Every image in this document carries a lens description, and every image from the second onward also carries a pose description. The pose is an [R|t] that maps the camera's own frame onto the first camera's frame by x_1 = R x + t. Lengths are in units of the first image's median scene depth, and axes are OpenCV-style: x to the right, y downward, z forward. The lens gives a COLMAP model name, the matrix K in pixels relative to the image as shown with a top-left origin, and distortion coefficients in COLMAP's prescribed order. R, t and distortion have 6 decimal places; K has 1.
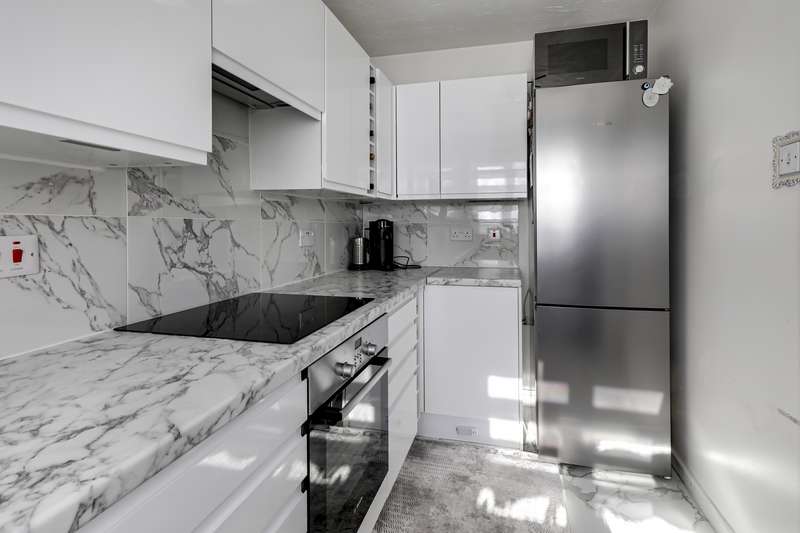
lens RADIAL K [[389.8, 0, 398.7], [0, 389.8, 262.7], [0, 0, 1]] dist [0.000030, 0.000165]
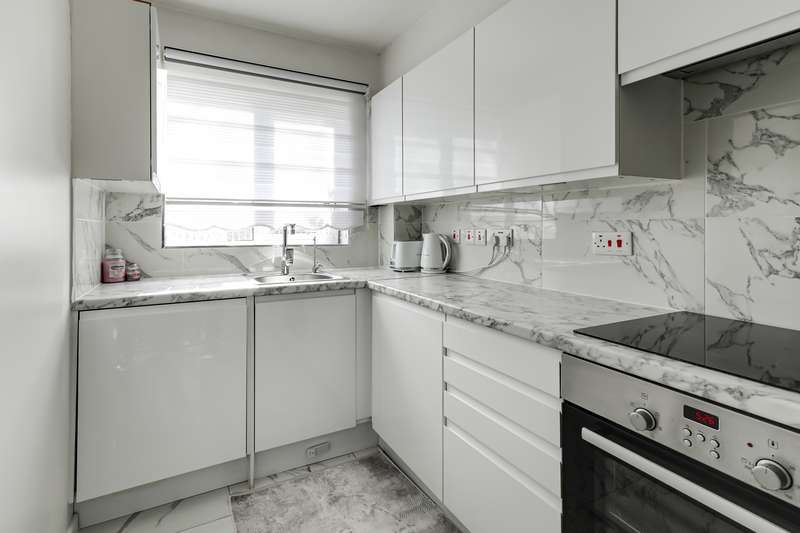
lens RADIAL K [[389.8, 0, 397.9], [0, 389.8, 268.8], [0, 0, 1]] dist [0.000030, 0.000165]
pose [[-0.706463, 0.084275, -0.702715, 0.778402], [-0.060725, 0.982006, 0.178818, -0.129779], [0.705140, 0.169001, -0.688633, 1.255005]]
